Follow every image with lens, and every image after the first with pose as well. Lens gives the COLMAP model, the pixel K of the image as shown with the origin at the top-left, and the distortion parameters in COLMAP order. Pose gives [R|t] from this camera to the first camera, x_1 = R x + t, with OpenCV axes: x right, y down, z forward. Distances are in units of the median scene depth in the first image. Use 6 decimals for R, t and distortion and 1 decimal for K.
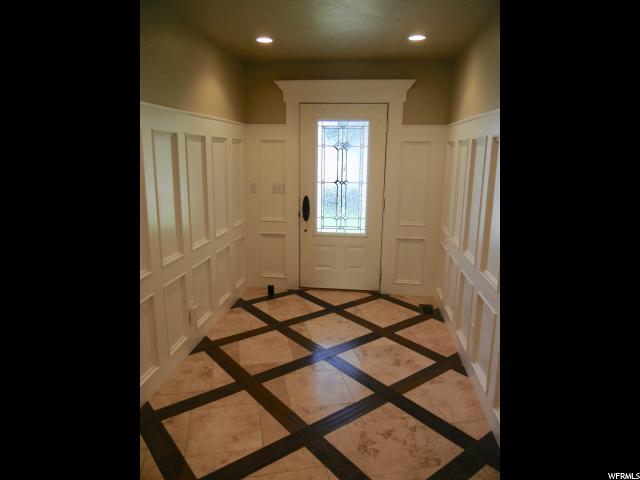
lens RADIAL K [[416.6, 0, 320.3], [0, 416.6, 238.4], [0, 0, 1]] dist [-0.008852, -0.002351]
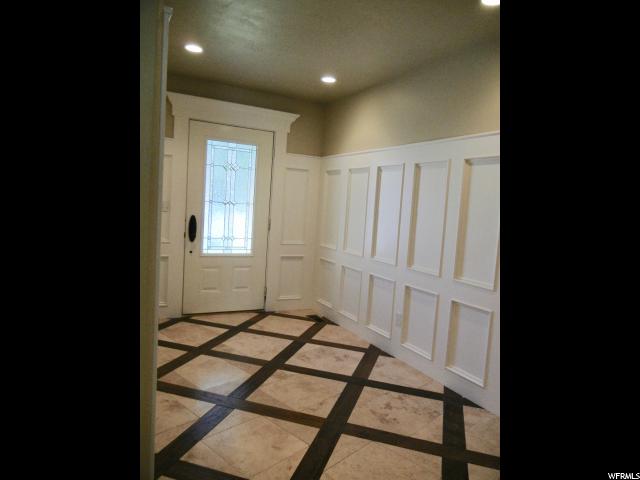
lens RADIAL K [[416.6, 0, 321.9], [0, 416.6, 240.7], [0, 0, 1]] dist [-0.008852, -0.002351]
pose [[0.815015, -0.005829, 0.579411, -0.359489], [0.062748, 0.994957, -0.078254, 0.050748], [-0.576032, 0.100135, 0.811270, 0.069233]]
